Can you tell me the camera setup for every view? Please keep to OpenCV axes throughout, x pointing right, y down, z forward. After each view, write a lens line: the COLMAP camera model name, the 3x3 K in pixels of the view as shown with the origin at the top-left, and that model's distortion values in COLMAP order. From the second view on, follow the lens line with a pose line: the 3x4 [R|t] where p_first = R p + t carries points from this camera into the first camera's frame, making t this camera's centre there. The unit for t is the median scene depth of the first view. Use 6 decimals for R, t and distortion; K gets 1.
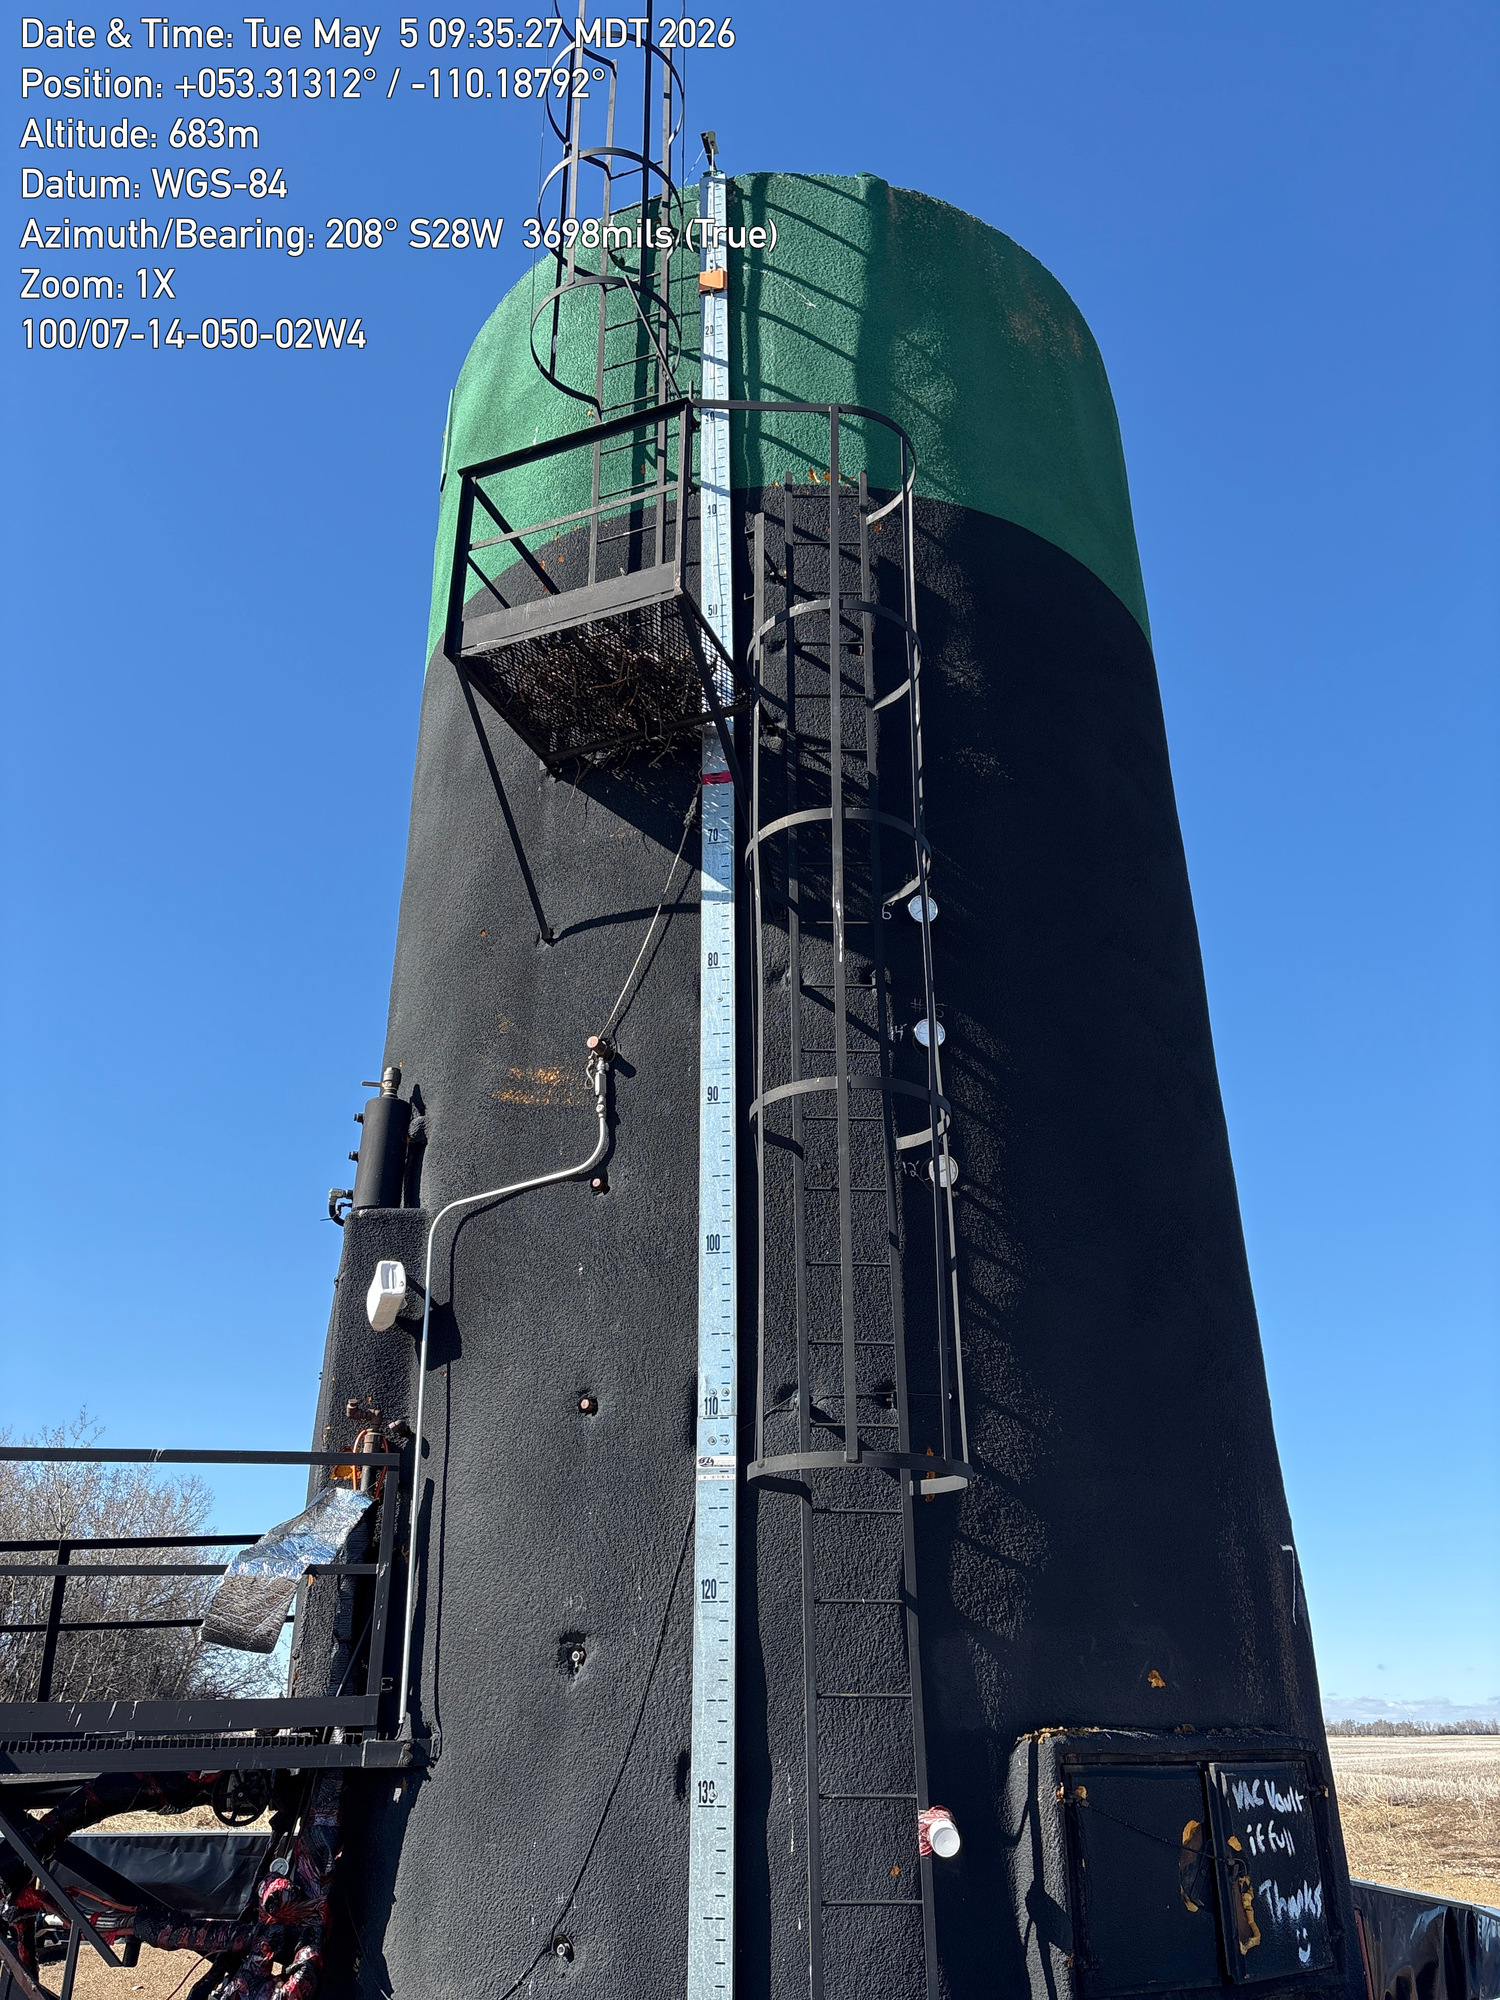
lens RADIAL K [[1520.7, 0, 750.0], [0, 1520.7, 1000.0], [0, 0, 1]] dist [0.005267, -0.003445]
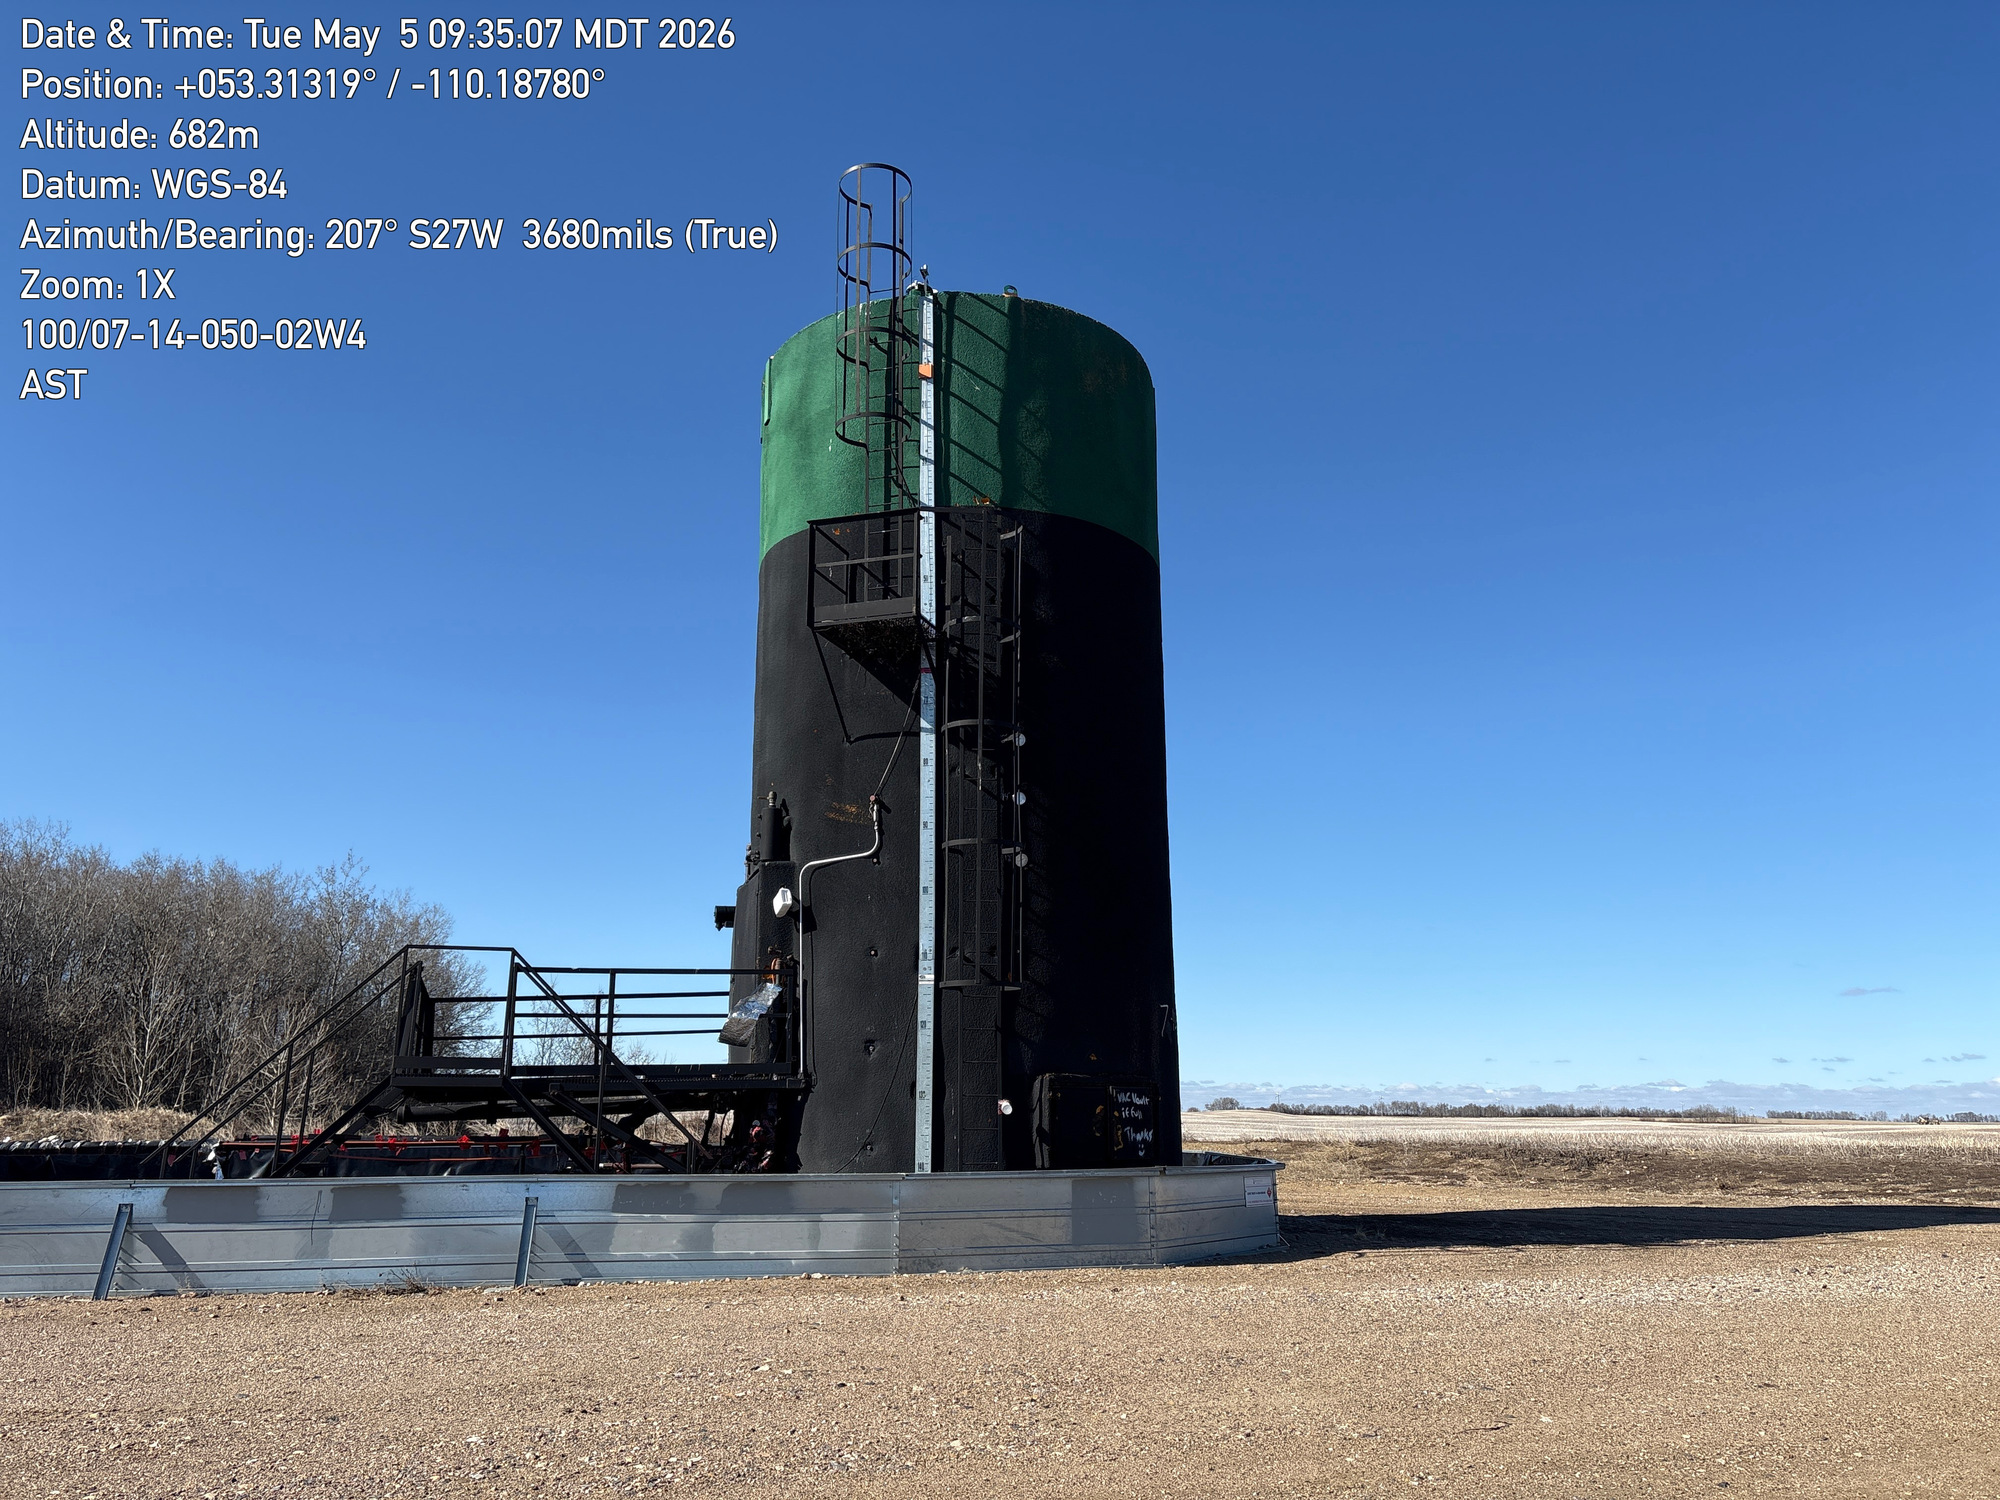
lens RADIAL K [[1483.5, 0, 1006.3], [0, 1483.5, 749.4], [0, 0, 1]] dist [0.051644, -0.076822]
pose [[0.997534, 0.016729, 0.068167, -0.057654], [-0.030540, 0.977881, 0.206922, -0.530314], [-0.063197, -0.208494, 0.975980, -1.225489]]
